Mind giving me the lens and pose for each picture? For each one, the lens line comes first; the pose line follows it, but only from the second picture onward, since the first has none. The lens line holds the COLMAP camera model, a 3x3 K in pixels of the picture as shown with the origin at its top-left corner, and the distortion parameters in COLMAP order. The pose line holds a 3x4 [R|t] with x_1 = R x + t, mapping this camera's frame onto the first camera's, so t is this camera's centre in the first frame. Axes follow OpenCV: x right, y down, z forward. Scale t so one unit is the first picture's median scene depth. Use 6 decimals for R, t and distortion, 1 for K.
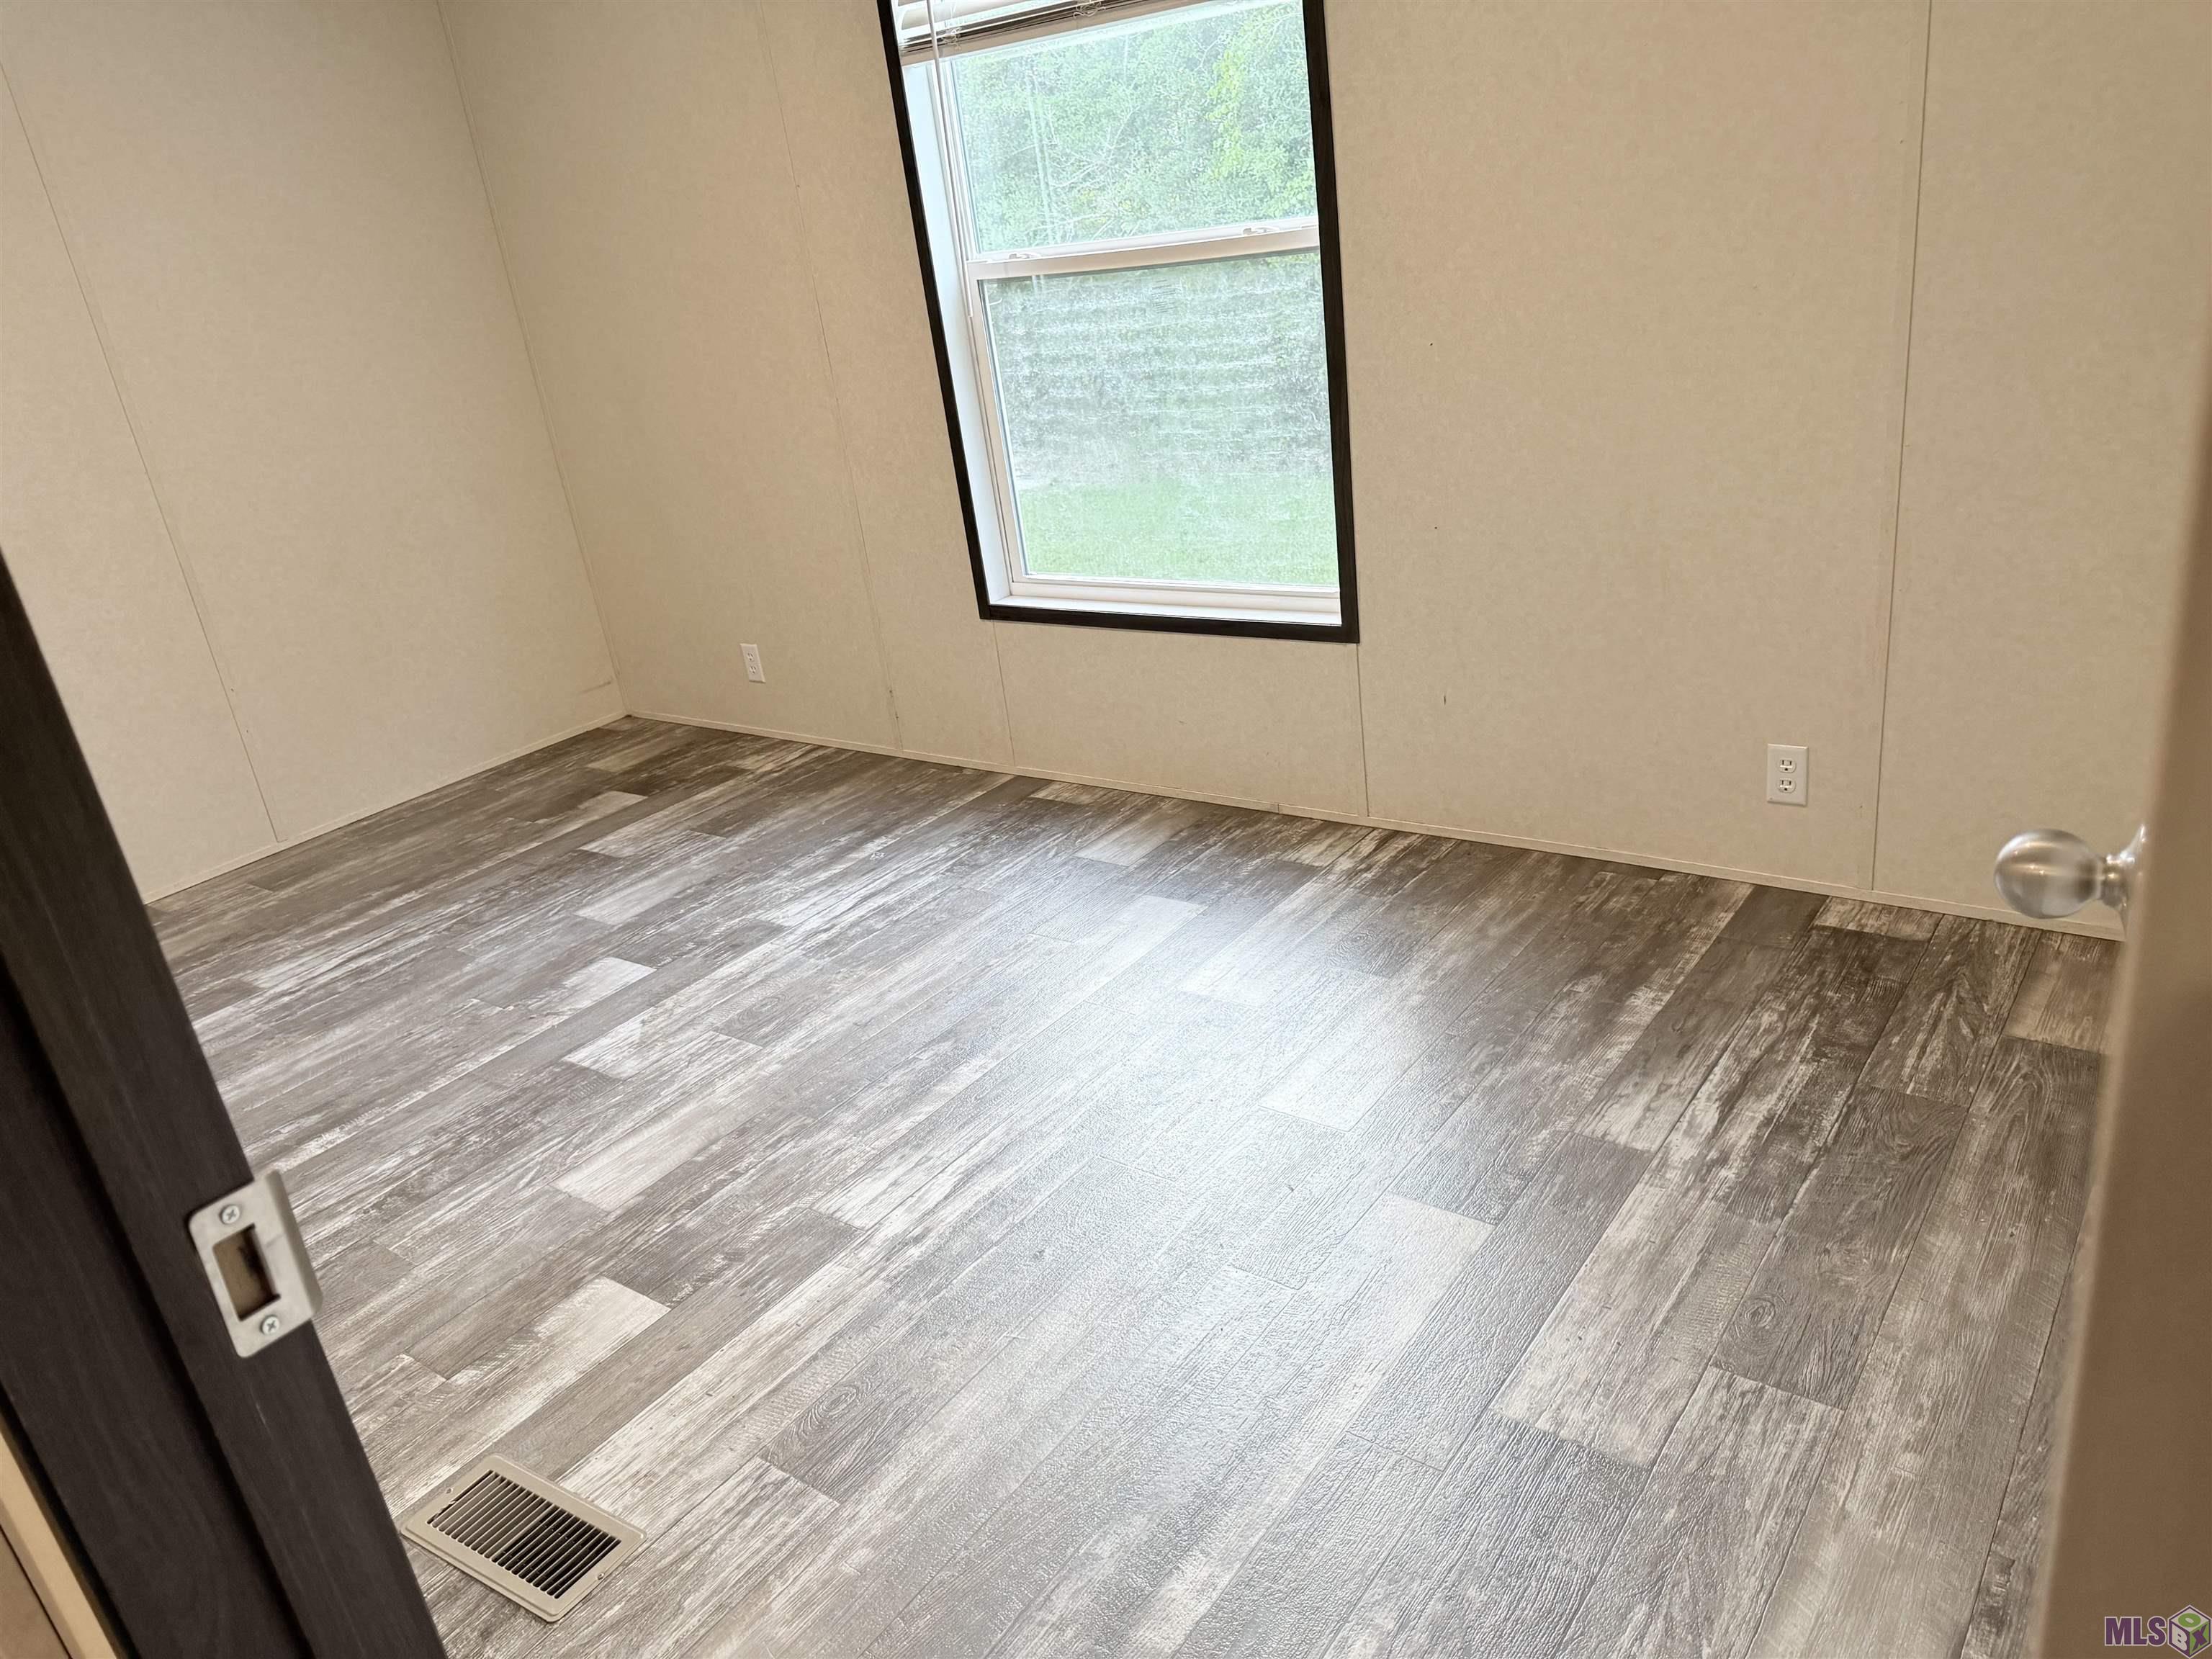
lens RADIAL K [[1577.4, 0, 1149.2], [0, 1577.4, 846.7], [0, 0, 1]] dist [0.005805, -0.000865]
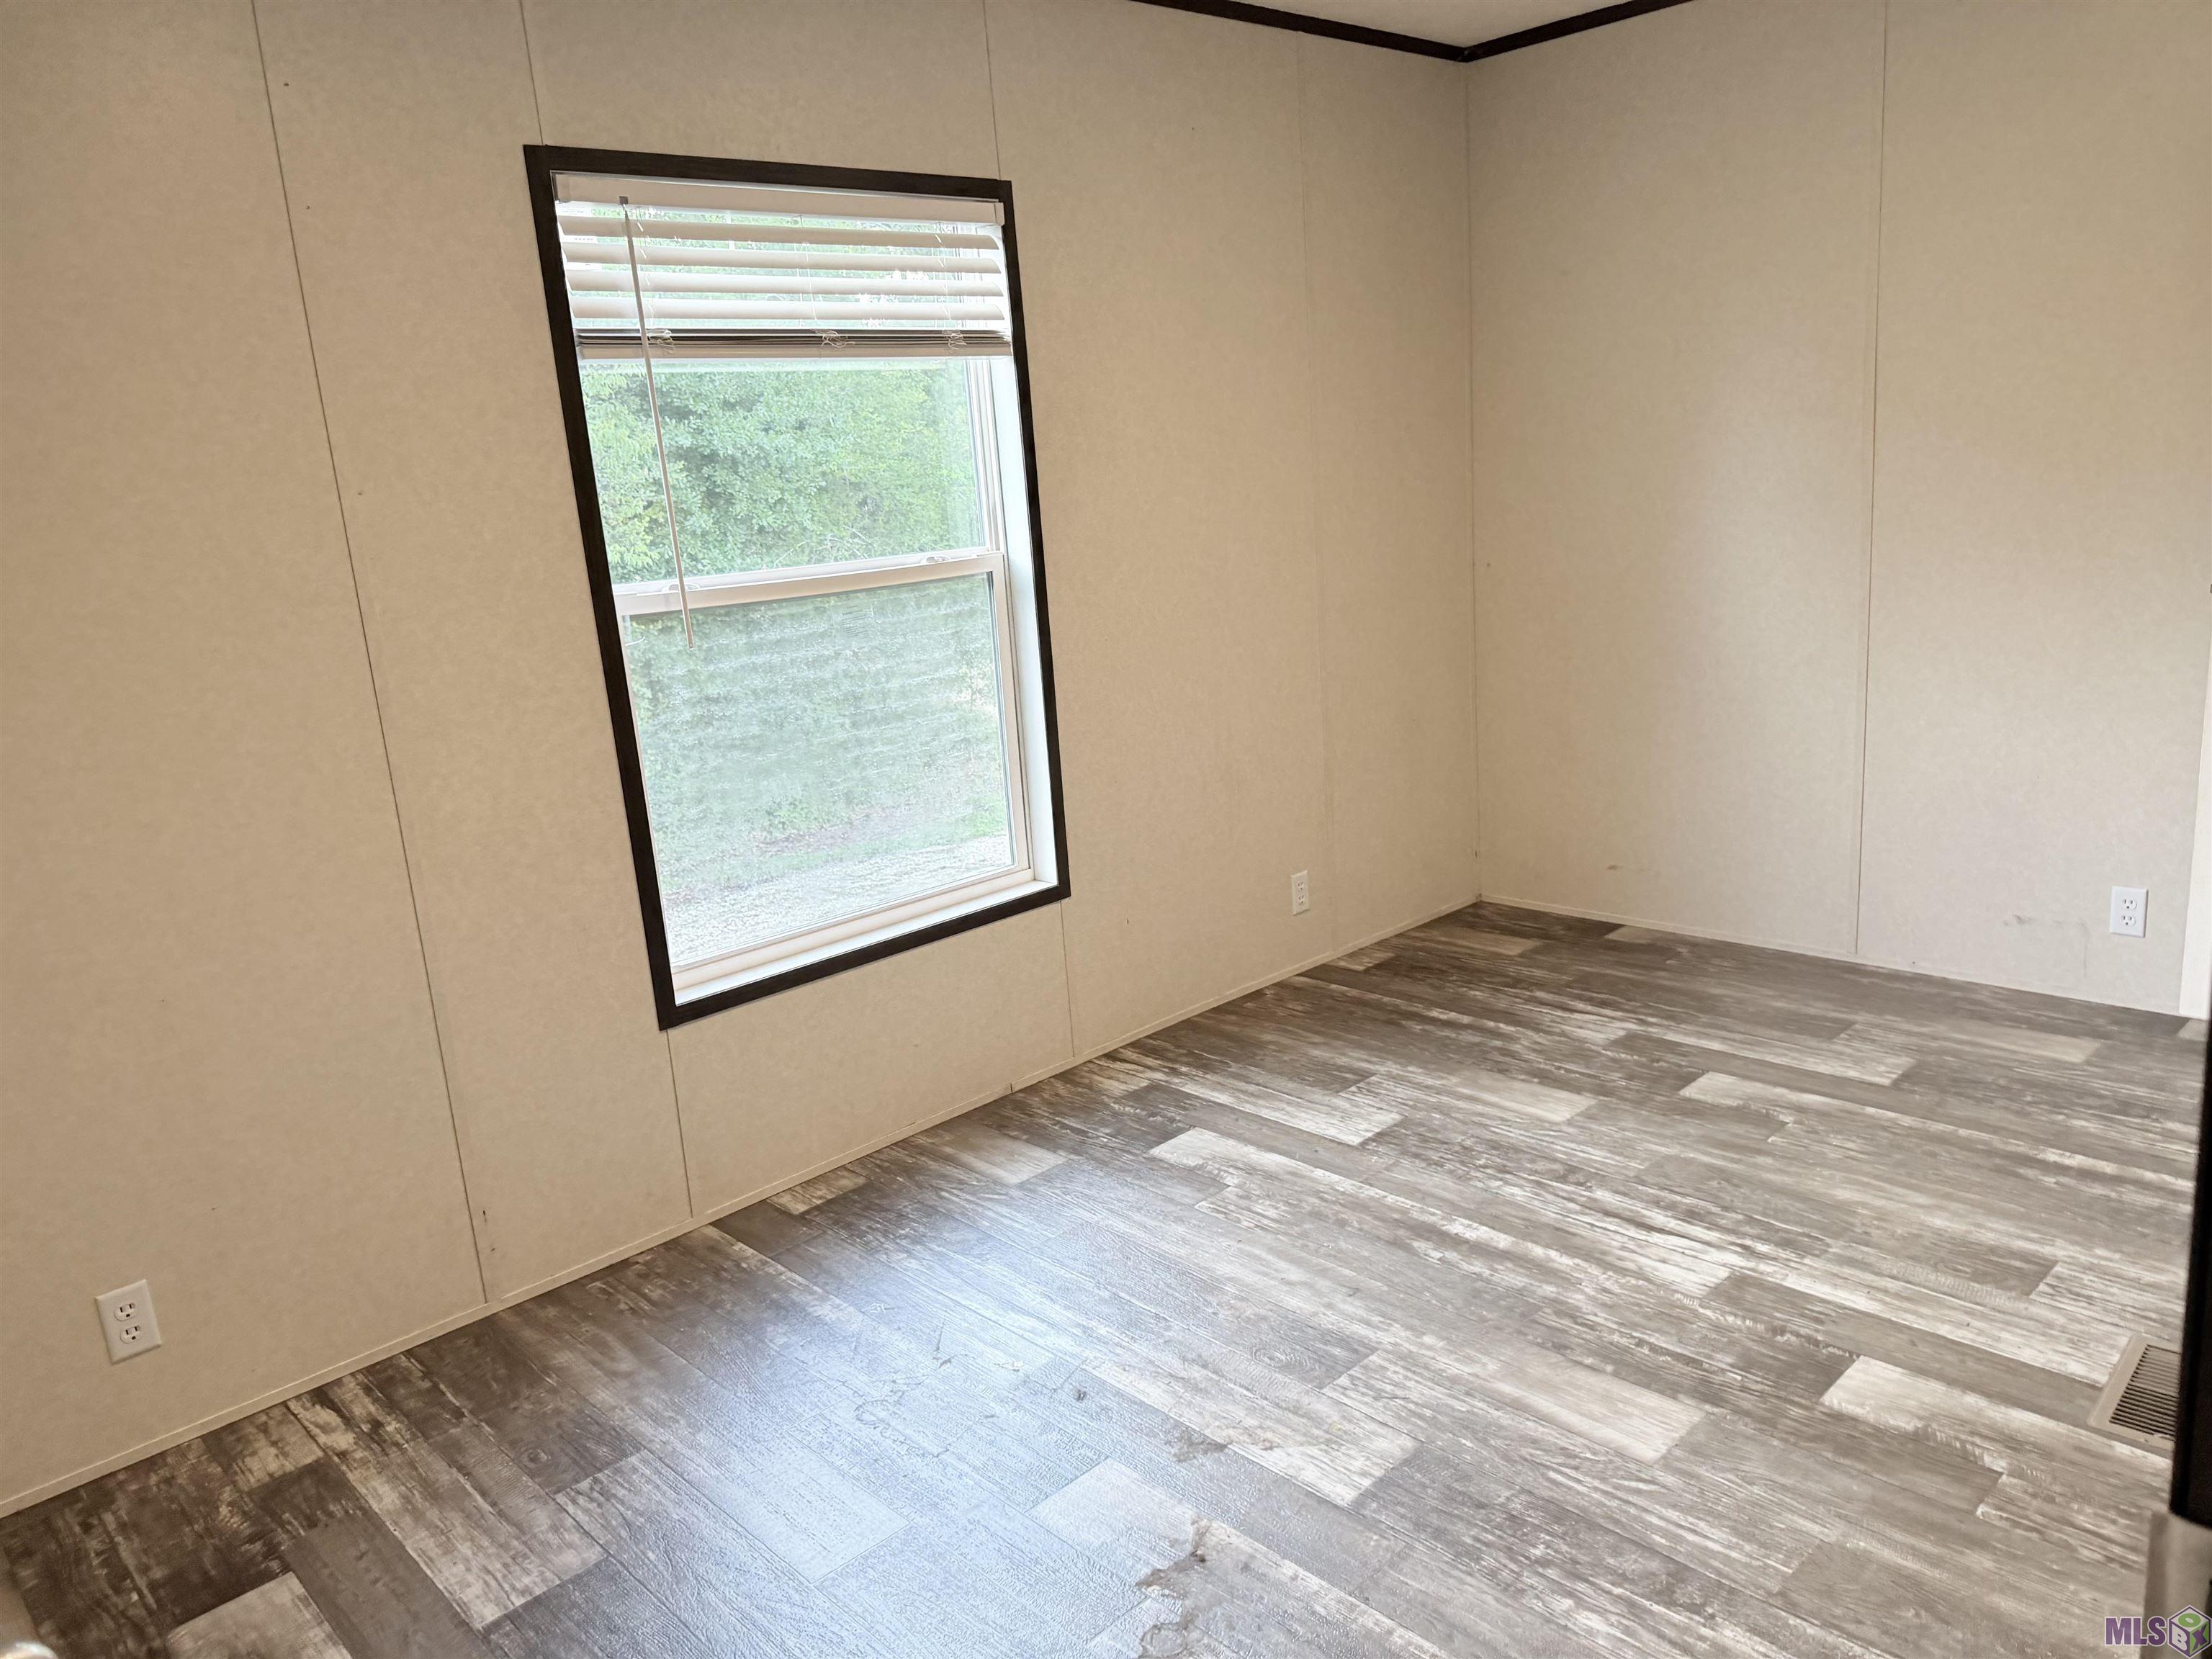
lens RADIAL K [[1568.1, 0, 1098.2], [0, 1568.1, 828.2], [0, 0, 1]] dist [0.039387, -0.064750]
pose [[0.199135, -0.124654, 0.972012, -1.067331], [0.429038, 0.902856, 0.027888, -0.221140], [-0.881063, 0.411476, 0.233271, 0.795880]]
